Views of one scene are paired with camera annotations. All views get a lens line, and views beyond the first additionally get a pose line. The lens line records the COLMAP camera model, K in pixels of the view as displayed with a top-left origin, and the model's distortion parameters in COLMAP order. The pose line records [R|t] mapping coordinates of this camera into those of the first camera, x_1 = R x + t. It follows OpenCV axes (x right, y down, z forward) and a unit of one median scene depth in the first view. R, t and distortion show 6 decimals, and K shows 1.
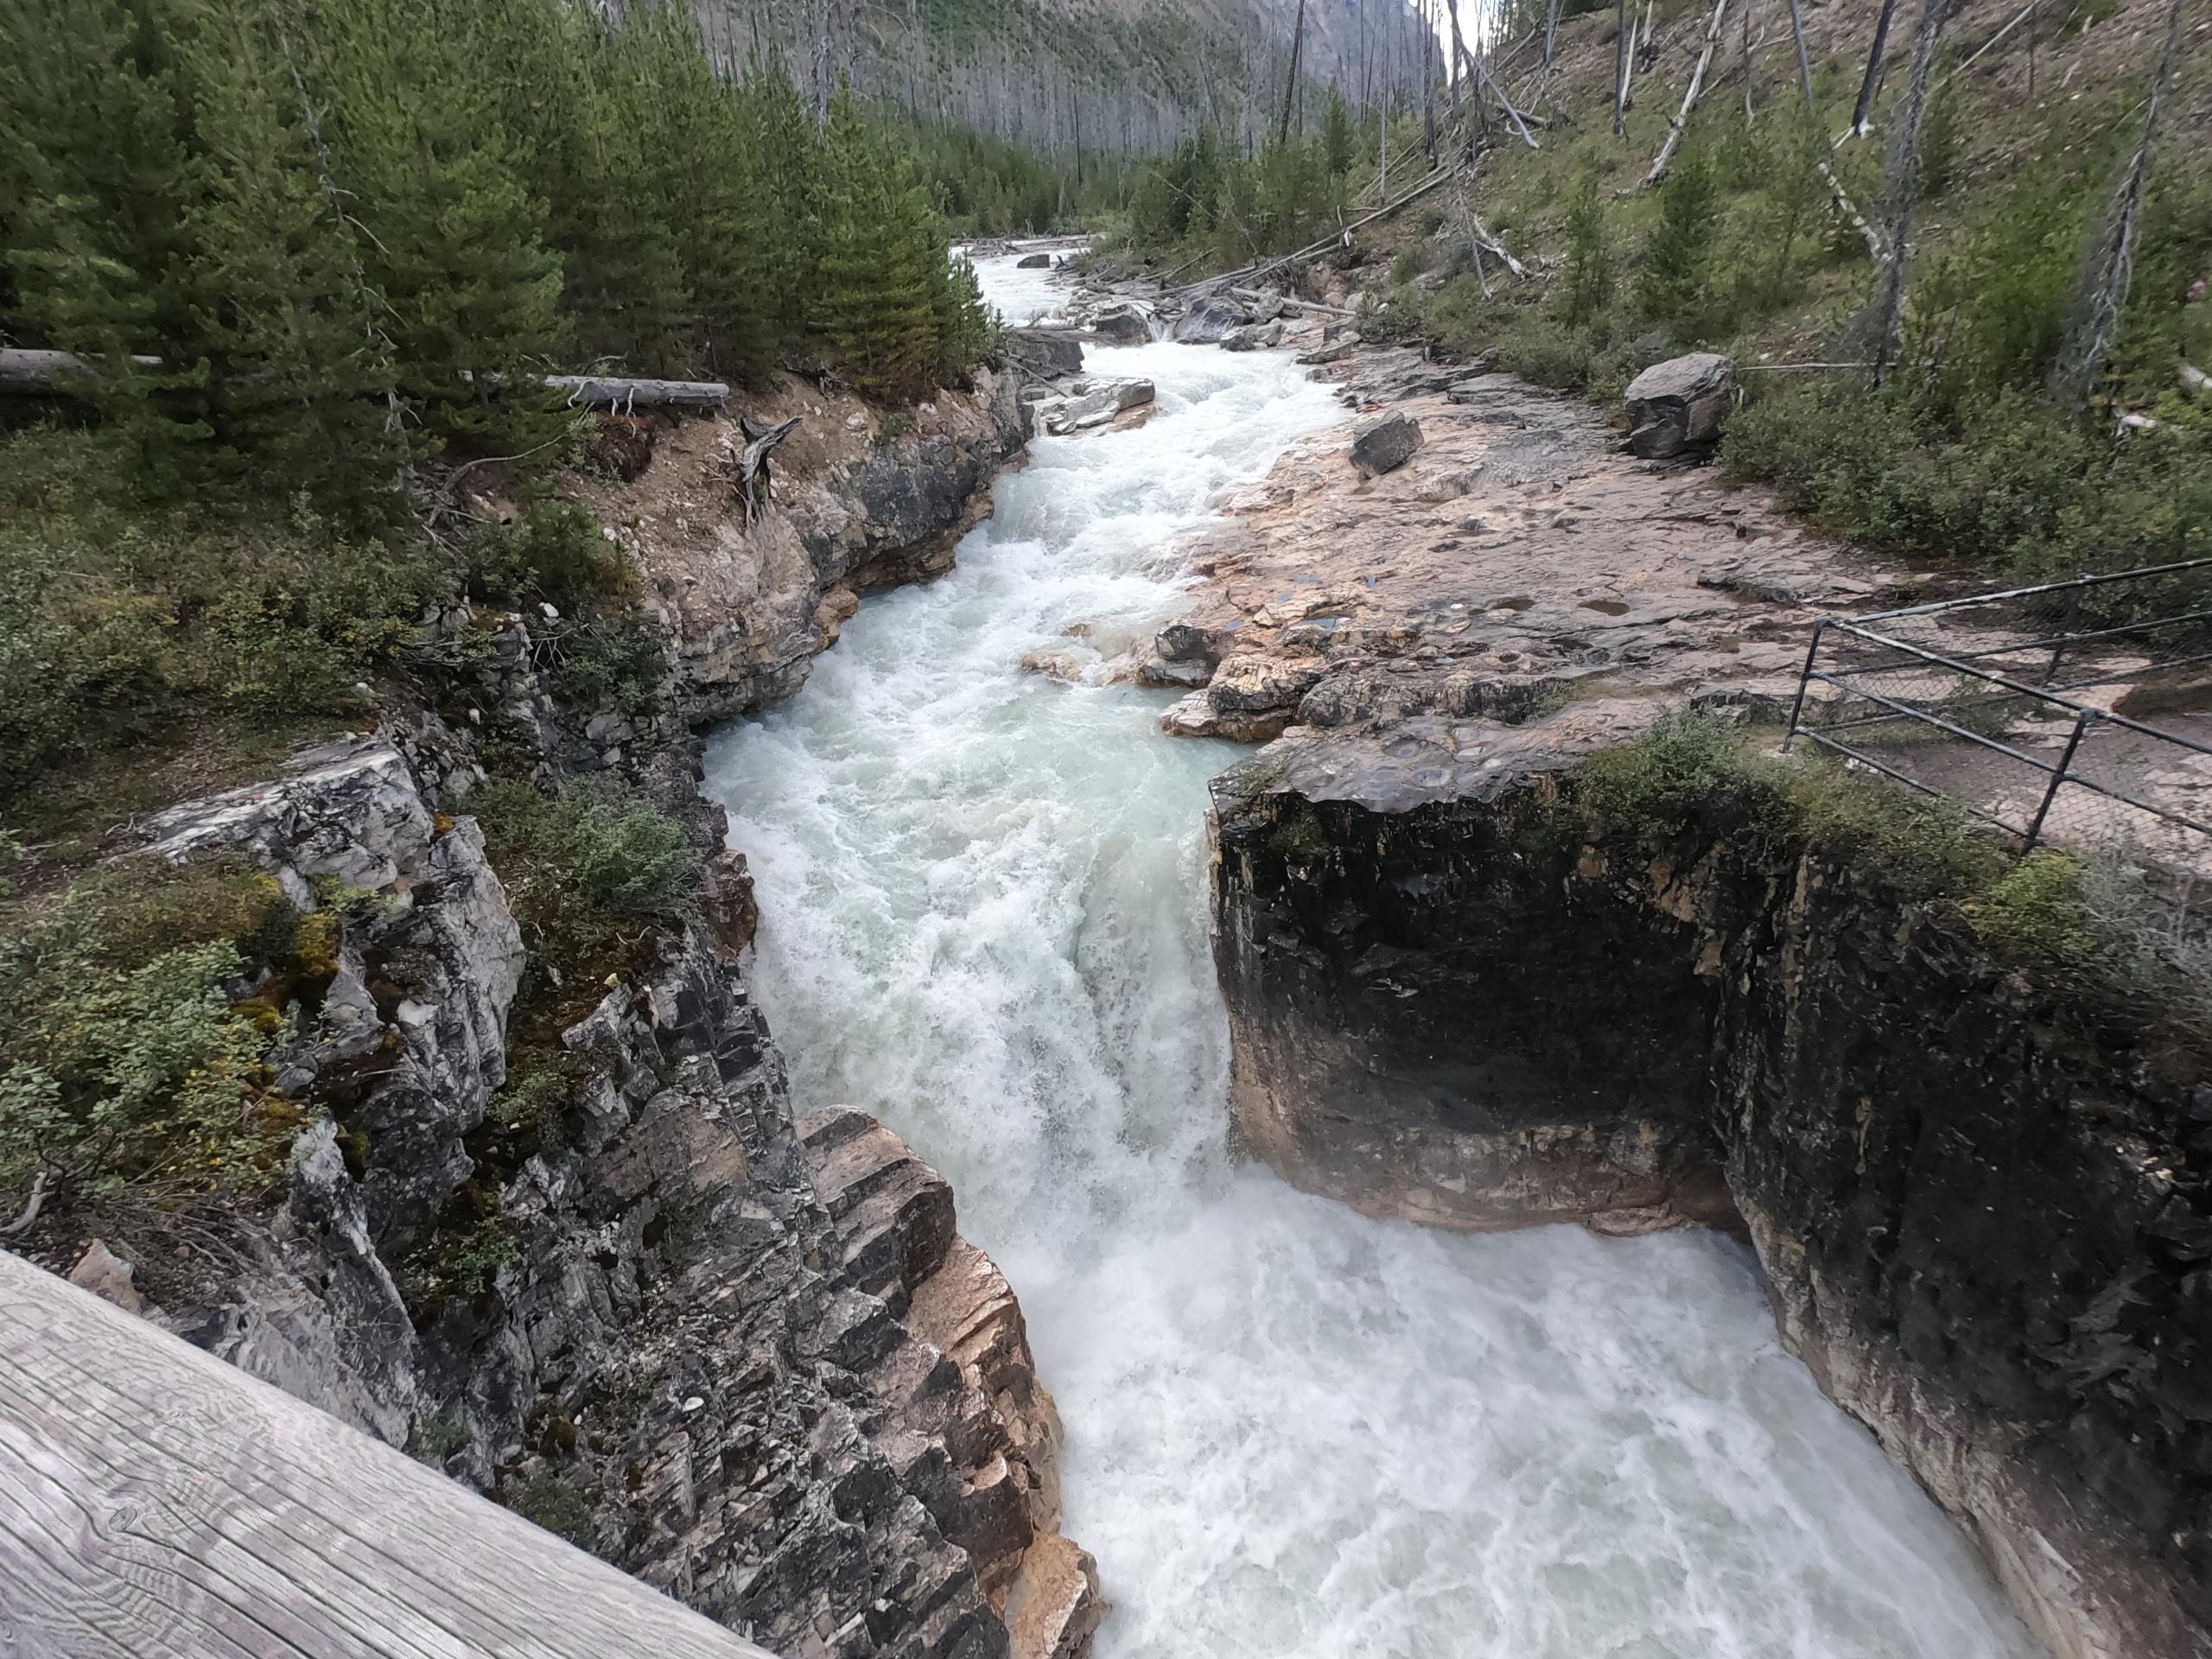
lens RADIAL K [[1105.0, 0, 1107.2], [0, 1105.0, 833.4], [0, 0, 1]] dist [-0.000527, 0.000552]
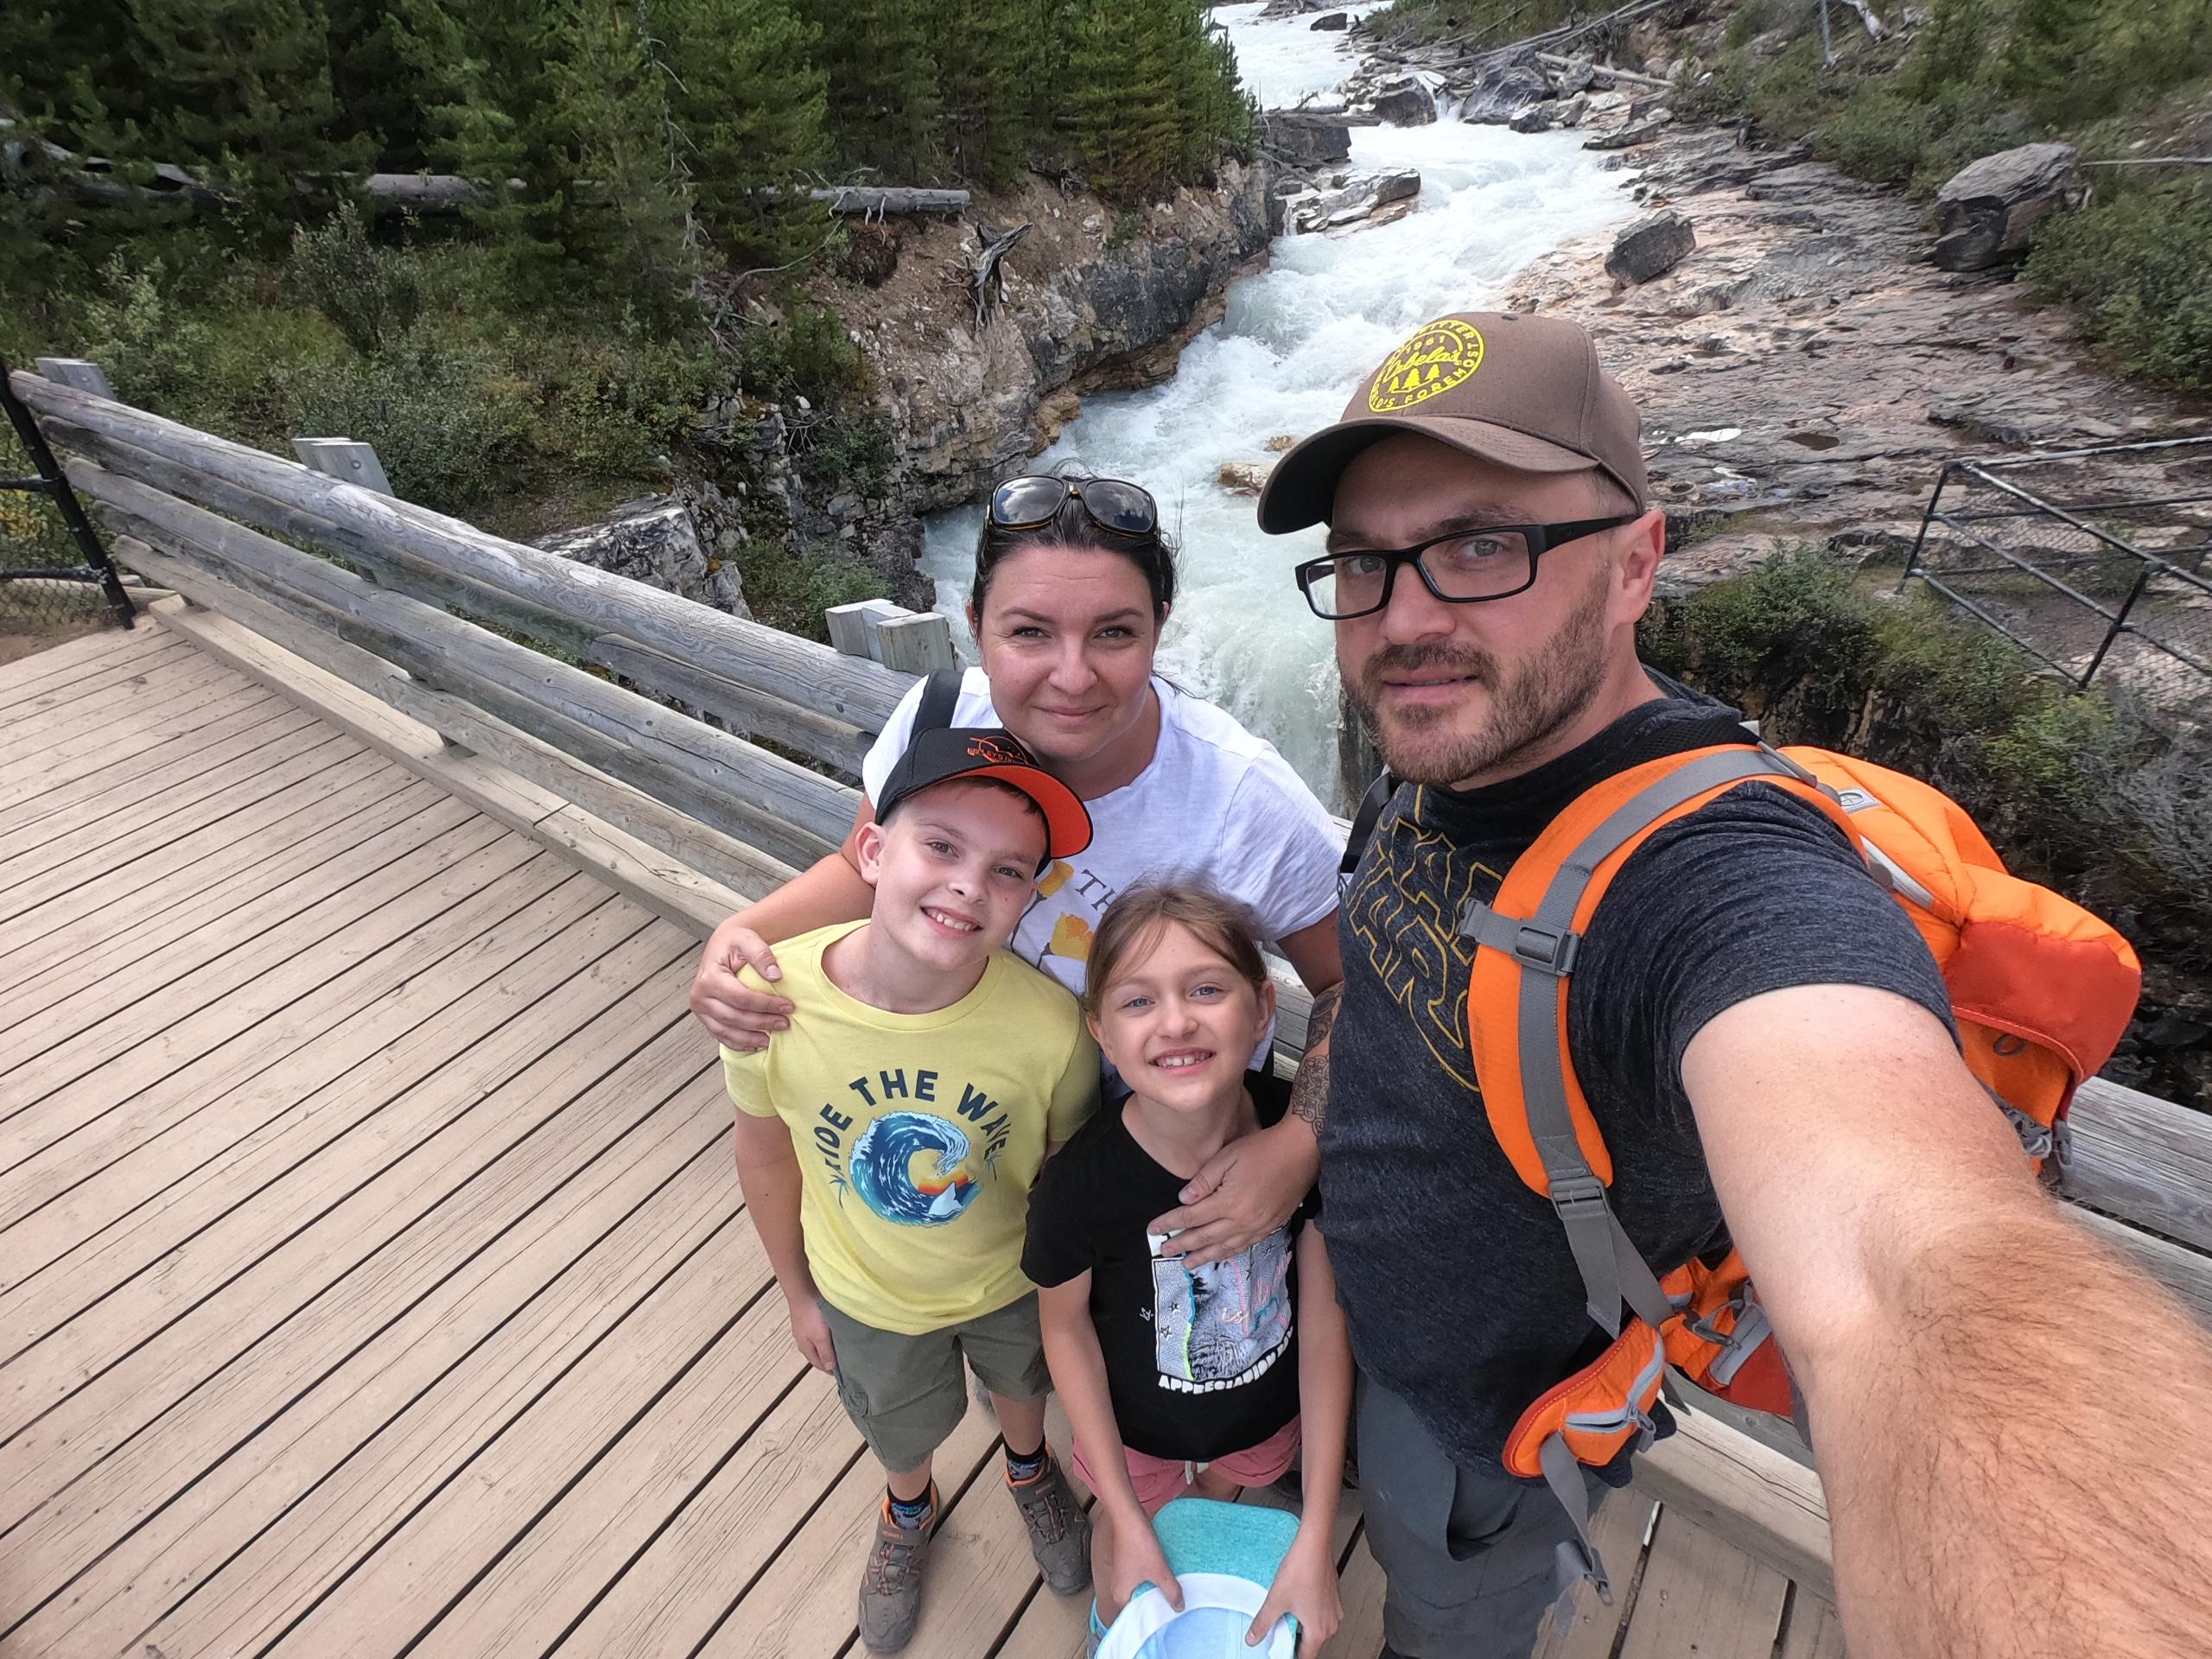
lens RADIAL K [[1105.0, 0, 1107.2], [0, 1105.0, 833.4], [0, 0, 1]] dist [-0.000527, 0.000552]
pose [[0.972773, 0.116519, -0.200339, 0.084719], [-0.082984, 0.982231, 0.168333, 0.021831], [0.216393, -0.147125, 0.965157, -0.119981]]
